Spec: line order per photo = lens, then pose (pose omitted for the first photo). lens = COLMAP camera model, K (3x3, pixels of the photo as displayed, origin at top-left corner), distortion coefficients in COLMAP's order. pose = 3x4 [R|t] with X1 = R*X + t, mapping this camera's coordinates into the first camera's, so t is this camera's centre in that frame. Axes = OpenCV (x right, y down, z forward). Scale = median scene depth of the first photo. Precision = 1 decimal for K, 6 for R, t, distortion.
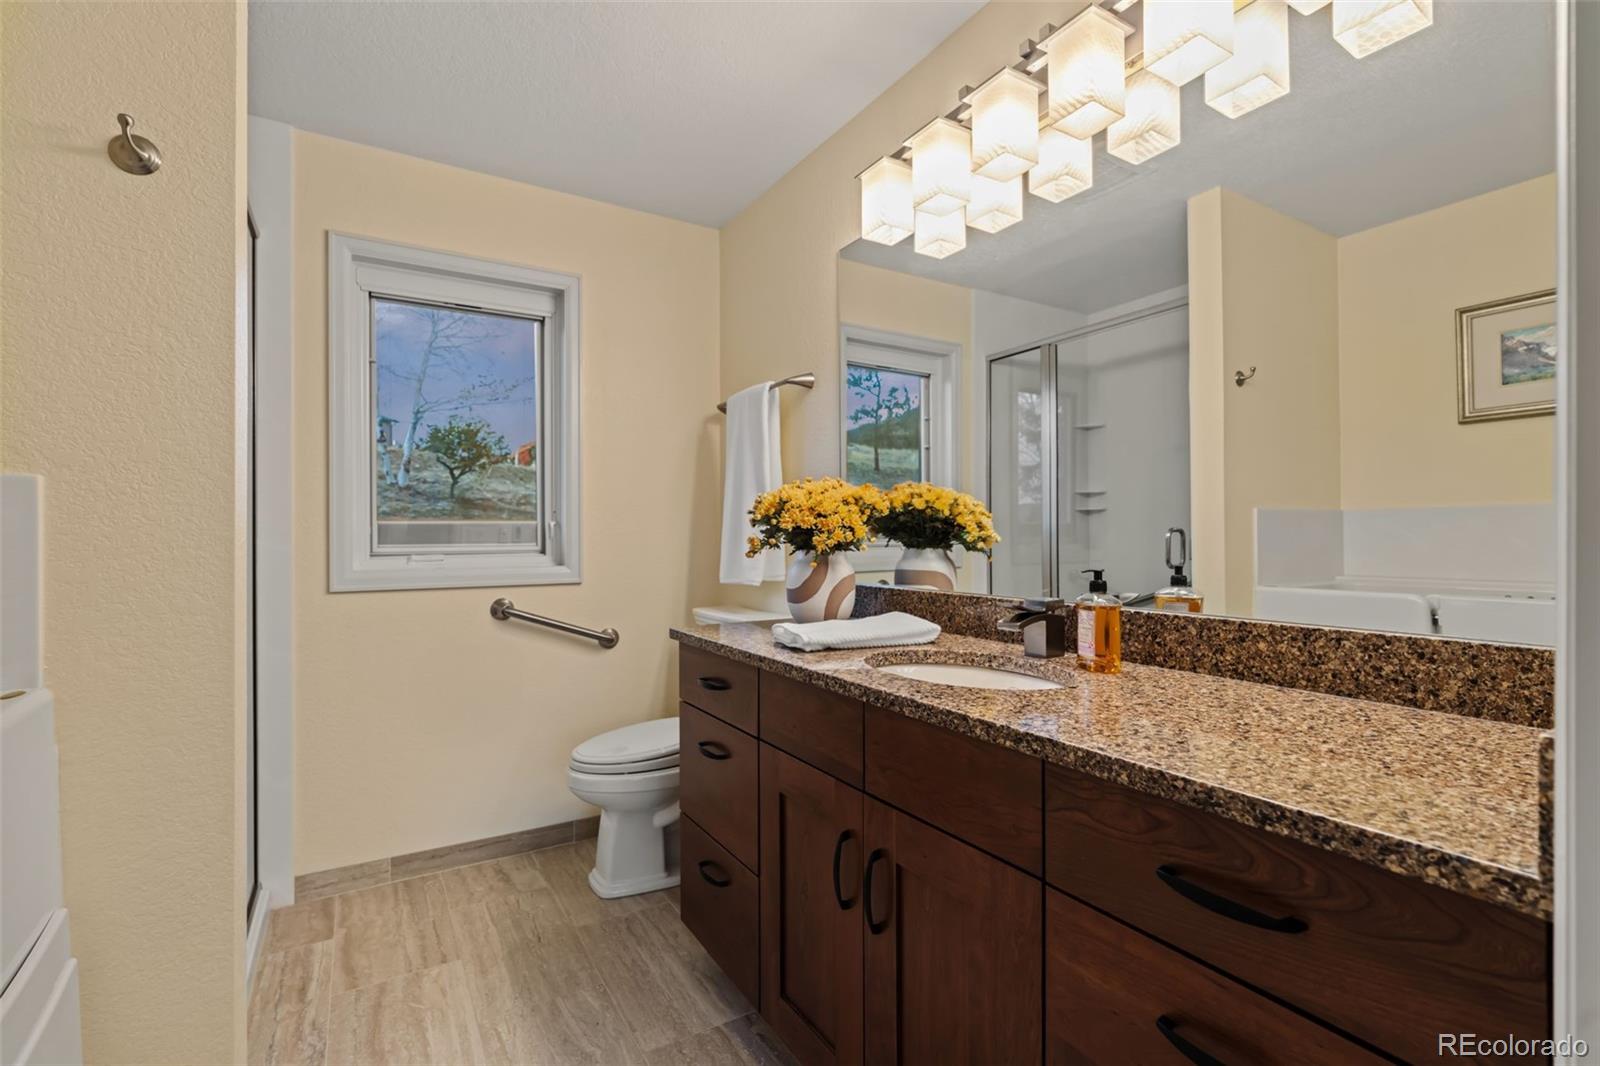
lens RADIAL K [[724.2, 0, 800.0], [0, 724.2, 533.0], [0, 0, 1]] dist [-0.011423, 0.003782]
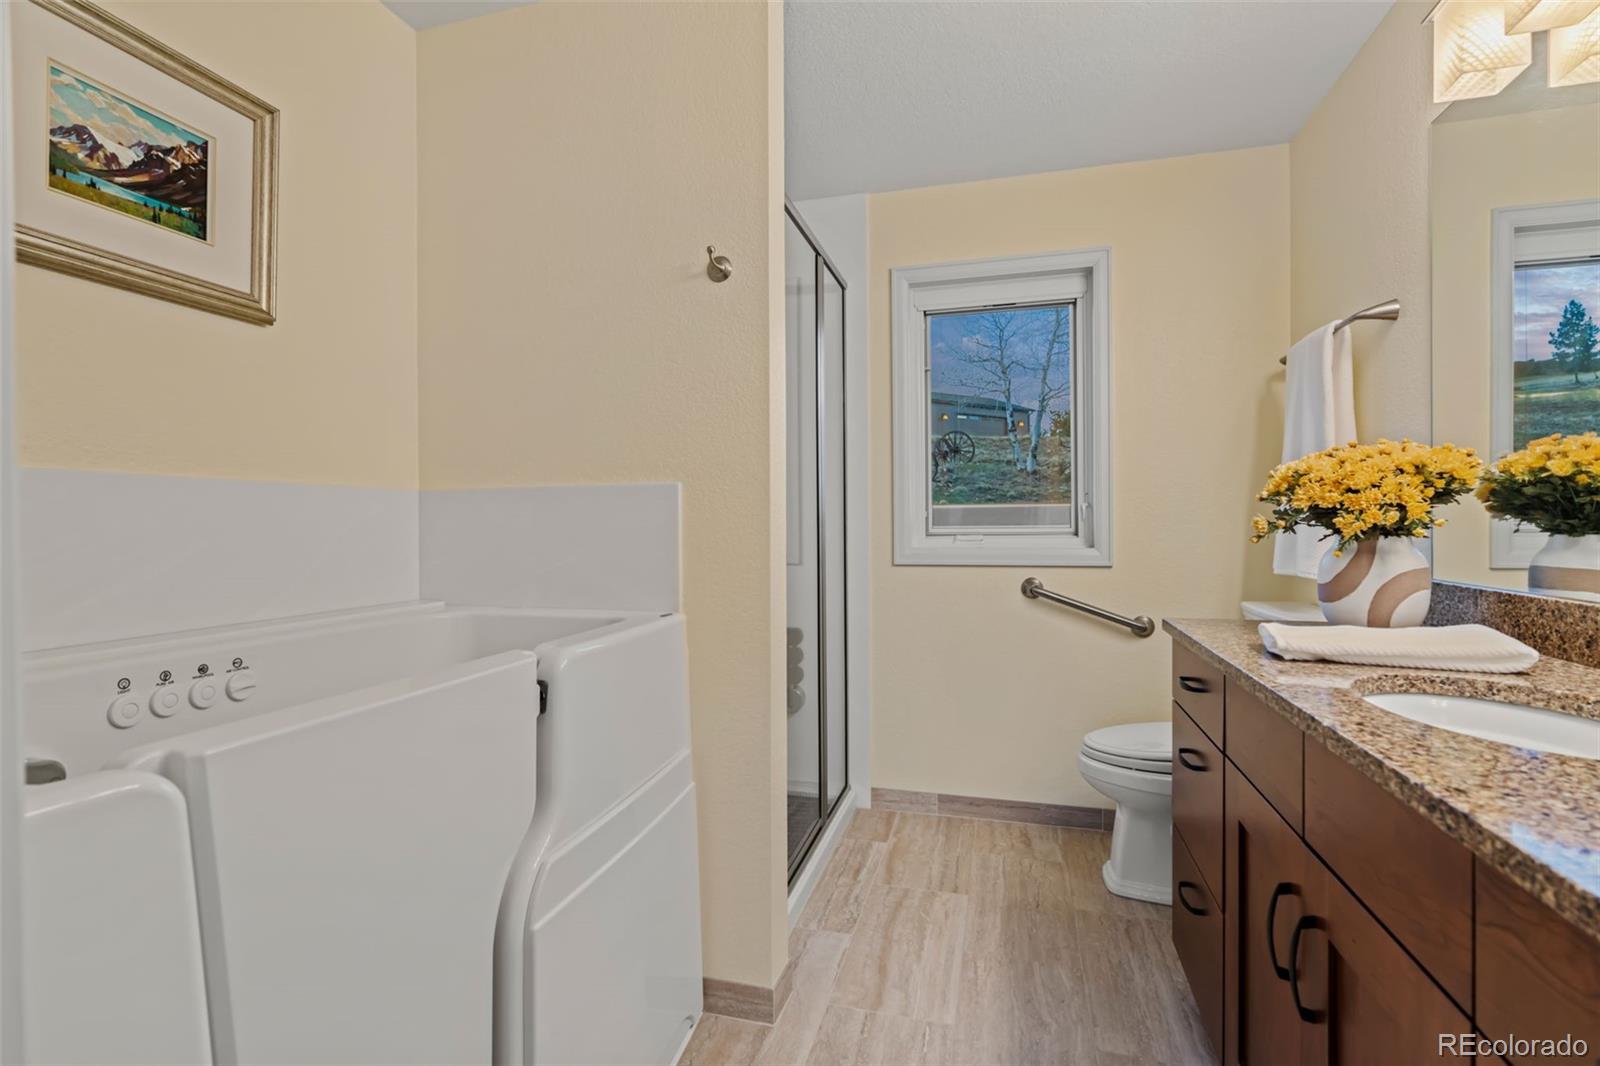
lens RADIAL K [[739.7, 0, 794.5], [0, 739.7, 527.2], [0, 0, 1]] dist [-0.005589, 0.000176]
pose [[0.675842, 0.005207, -0.737028, 0.184983], [0.007430, 0.999876, 0.013877, -0.000351], [0.737009, -0.014855, 0.675720, 0.028692]]
